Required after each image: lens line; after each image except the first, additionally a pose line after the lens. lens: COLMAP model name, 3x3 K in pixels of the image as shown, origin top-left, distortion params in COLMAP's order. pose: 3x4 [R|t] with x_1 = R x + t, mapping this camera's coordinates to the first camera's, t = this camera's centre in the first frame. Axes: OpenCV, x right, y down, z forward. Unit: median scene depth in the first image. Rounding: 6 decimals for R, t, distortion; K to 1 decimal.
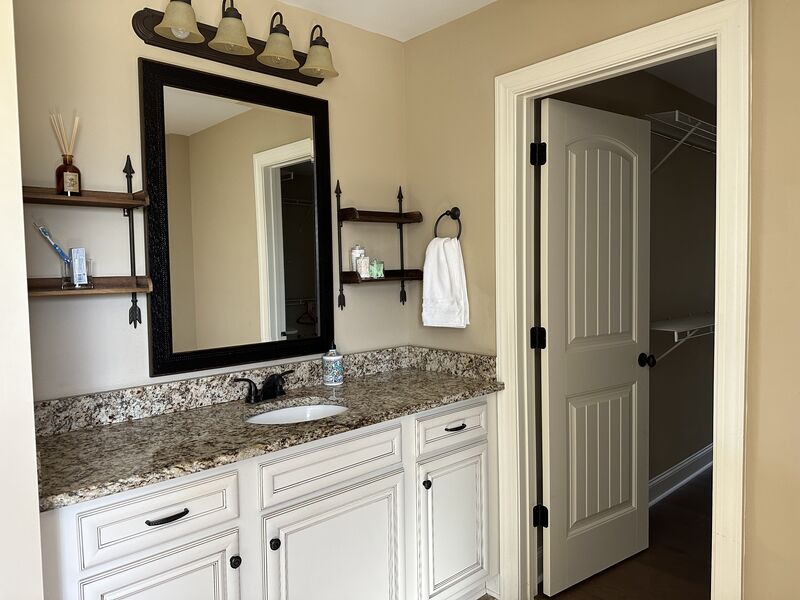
lens RADIAL K [[560.4, 0, 400.0], [0, 560.4, 300.0], [0, 0, 1]] dist [0.003679, -0.007547]
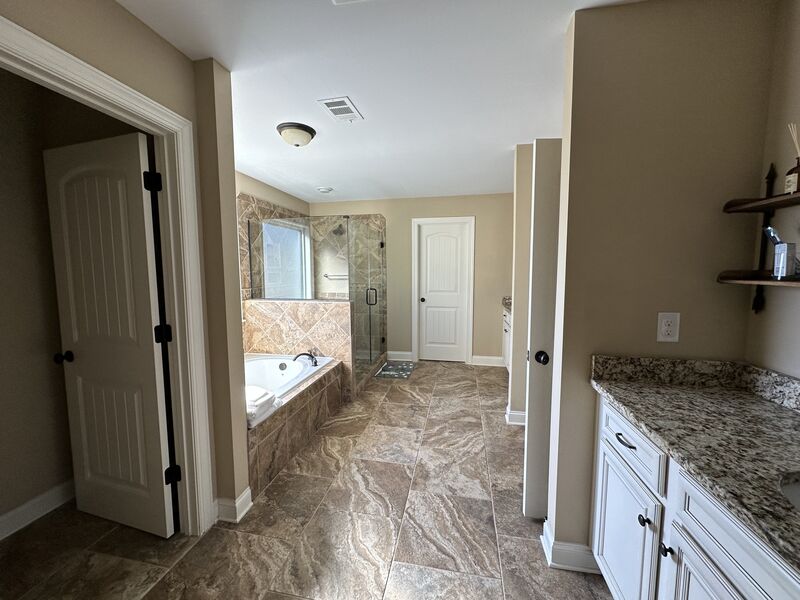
lens RADIAL K [[320.1, 0, 400.0], [0, 320.1, 300.0], [0, 0, 1]] dist [-0.000028, -0.000003]
pose [[-0.810323, 0.075241, -0.581132, 0.441864], [-0.011446, 0.989501, 0.144073, -0.068642], [0.585871, 0.123397, -0.800954, 1.129963]]
